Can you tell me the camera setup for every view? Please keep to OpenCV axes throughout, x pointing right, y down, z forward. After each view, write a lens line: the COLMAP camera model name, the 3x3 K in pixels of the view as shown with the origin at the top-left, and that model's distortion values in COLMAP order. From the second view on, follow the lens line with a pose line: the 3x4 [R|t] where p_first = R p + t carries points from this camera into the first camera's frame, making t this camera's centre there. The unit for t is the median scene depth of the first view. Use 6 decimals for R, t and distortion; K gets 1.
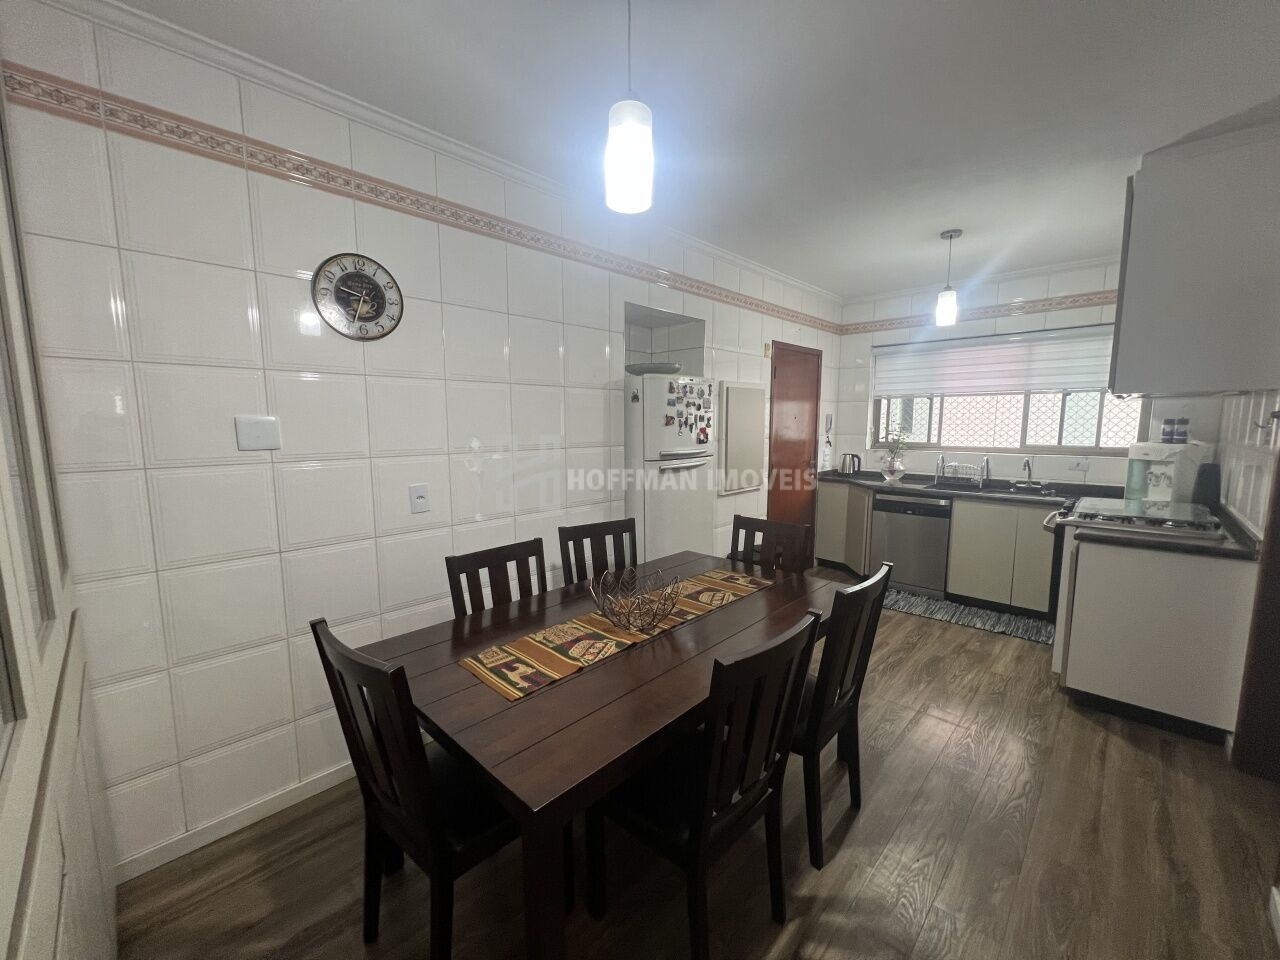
lens RADIAL K [[515.8, 0, 639.1], [0, 515.8, 482.6], [0, 0, 1]] dist [-0.002200, 0.000699]
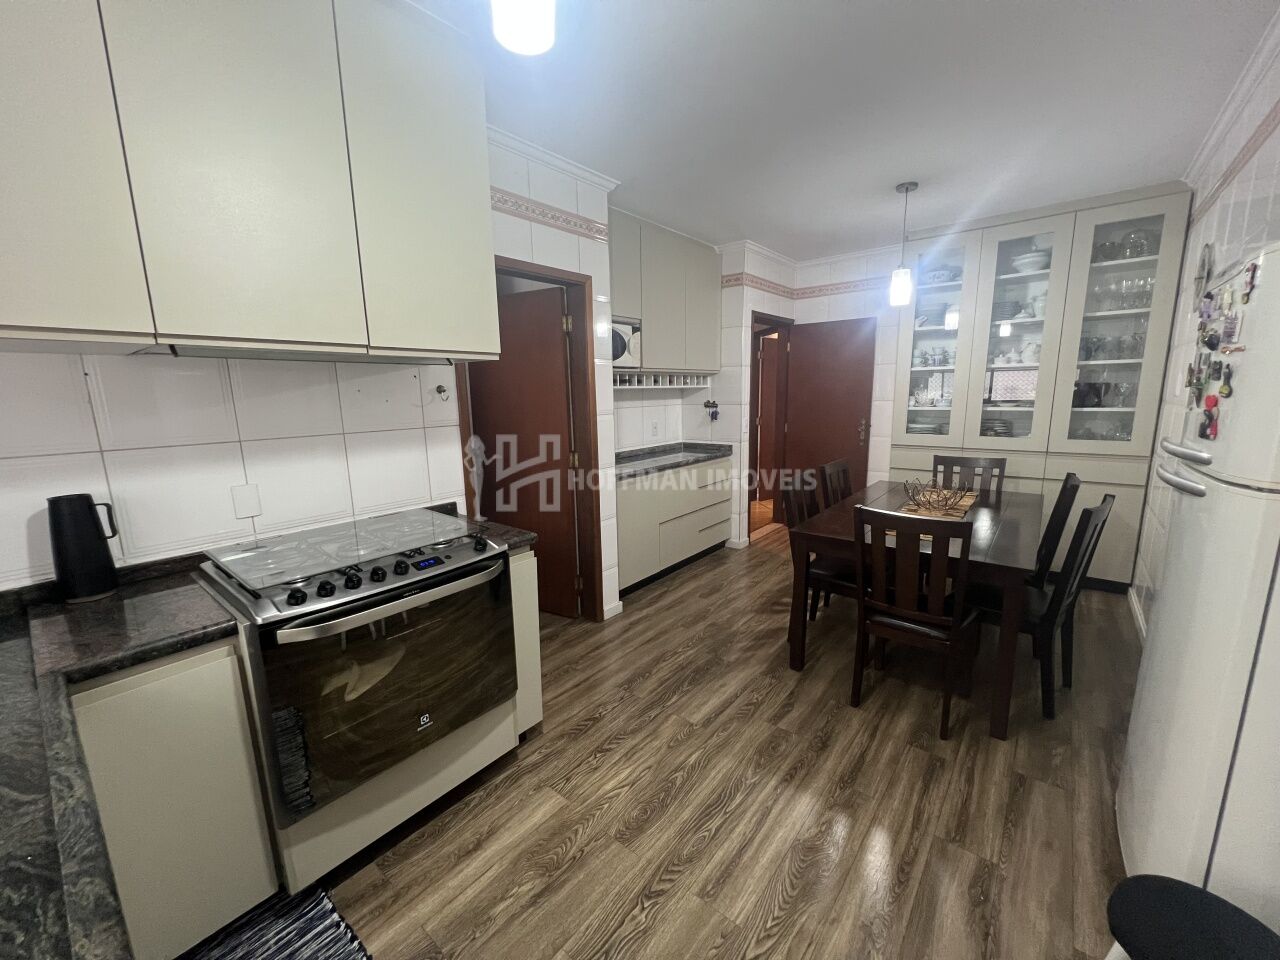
lens RADIAL K [[515.8, 0, 641.1], [0, 515.8, 482.8], [0, 0, 1]] dist [-0.002200, 0.000699]
pose [[-0.996451, 0.033667, -0.077146, 0.637477], [0.009337, 0.955079, 0.296204, -0.178971], [0.083653, 0.294432, -0.952004, 1.498590]]
